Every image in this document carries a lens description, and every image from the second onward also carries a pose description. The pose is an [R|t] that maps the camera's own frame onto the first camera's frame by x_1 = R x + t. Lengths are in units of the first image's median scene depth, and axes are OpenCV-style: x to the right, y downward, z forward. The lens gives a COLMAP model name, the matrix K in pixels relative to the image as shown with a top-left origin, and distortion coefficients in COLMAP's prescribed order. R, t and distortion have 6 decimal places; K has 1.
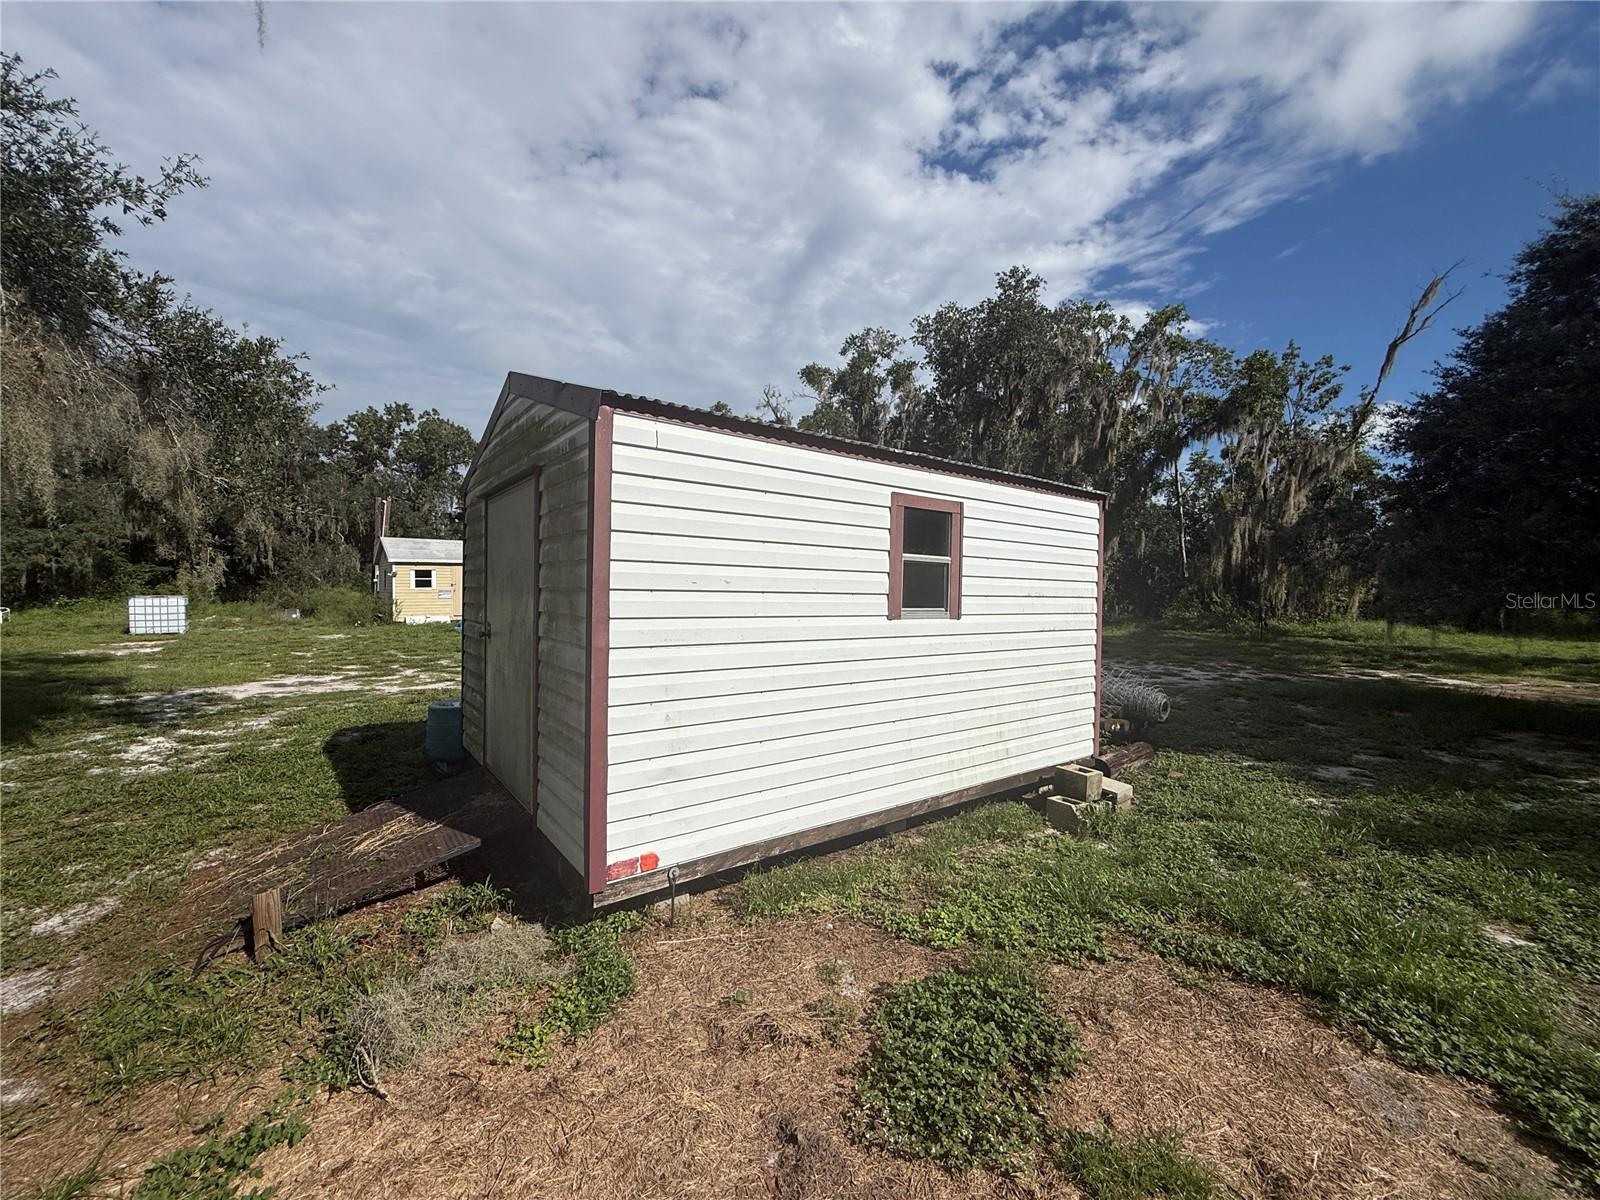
lens RADIAL K [[638.5, 0, 798.5], [0, 638.5, 583.7], [0, 0, 1]] dist [-0.001264, 0.000658]
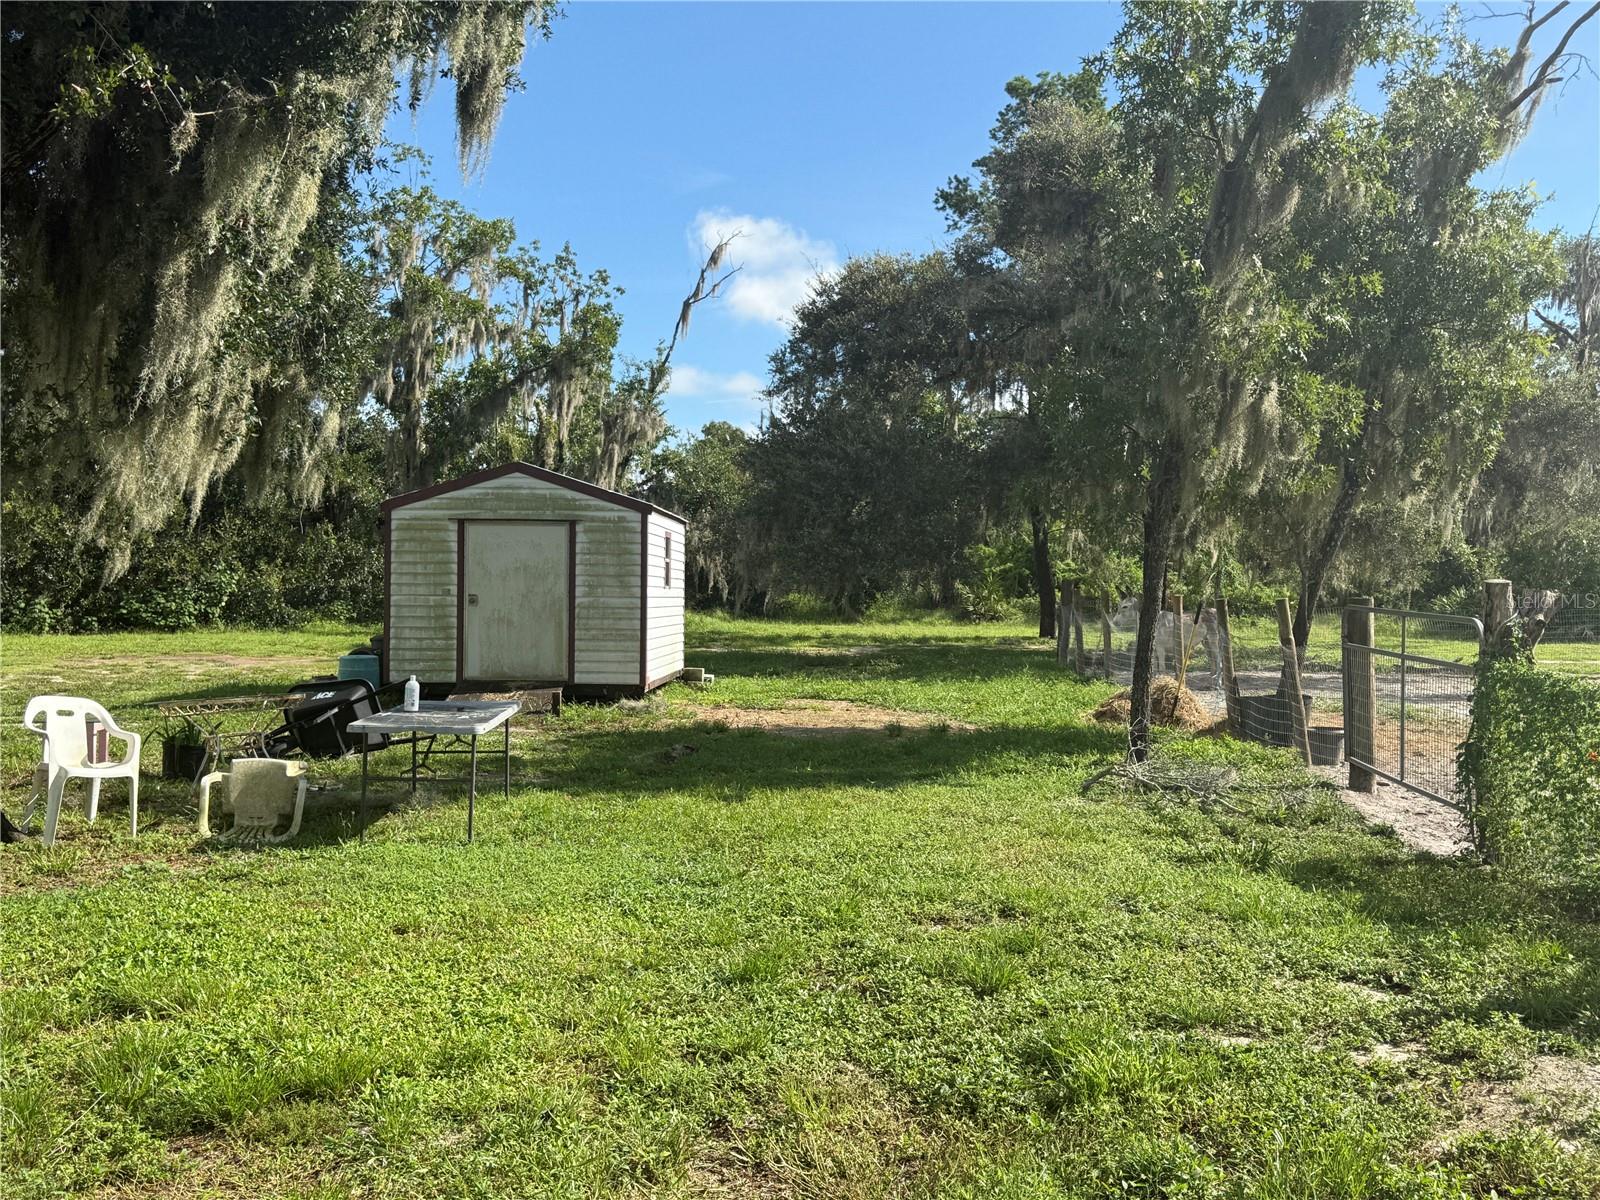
lens RADIAL K [[1603.6, 0, 801.2], [0, 1603.6, 594.1], [0, 0, 1]] dist [0.007143, 0.000000]
pose [[0.618682, -0.008857, 0.785591, -0.731974], [-0.009840, 0.999771, 0.019022, -0.004650], [-0.785580, -0.019499, 0.618453, -0.522790]]
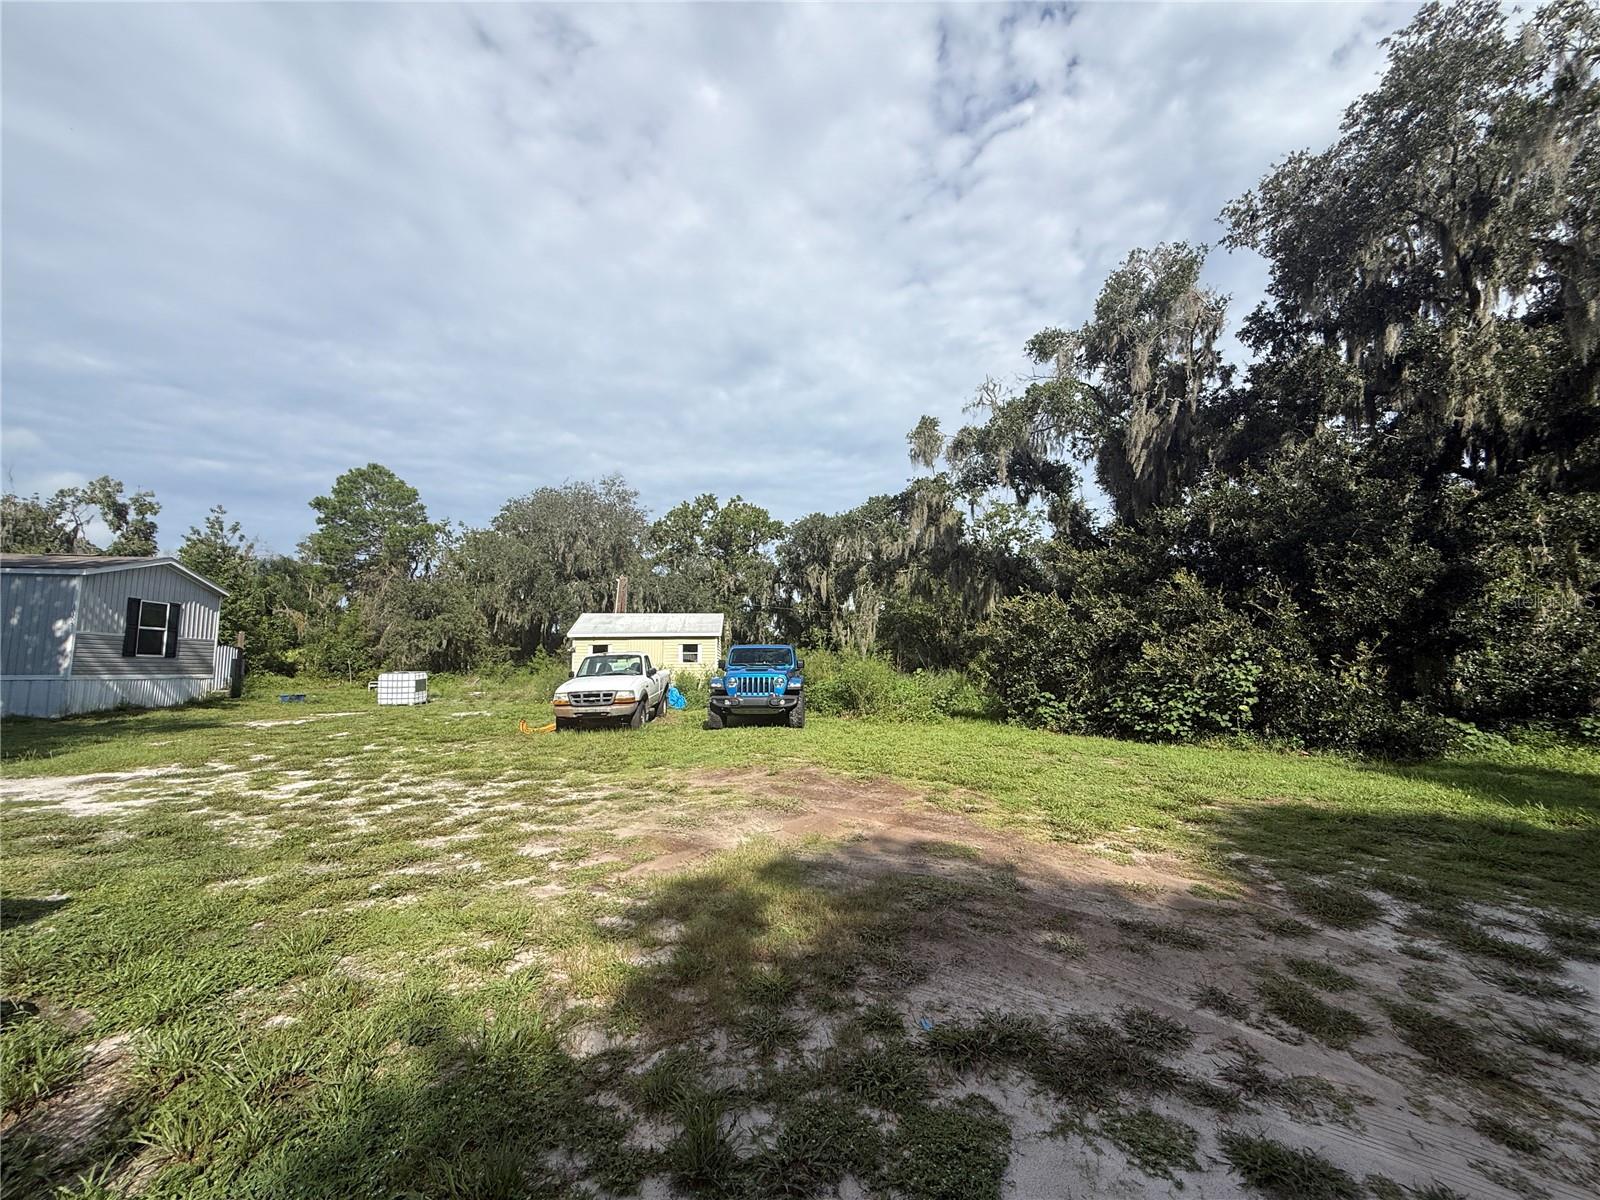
lens RADIAL K [[638.5, 0, 790.5], [0, 638.5, 590.2], [0, 0, 1]] dist [-0.001264, 0.000658]
pose [[0.816251, -0.070776, -0.573346, 0.227658], [0.010017, 0.994052, -0.108449, 0.004493], [0.577611, 0.082779, 0.812104, 0.415388]]
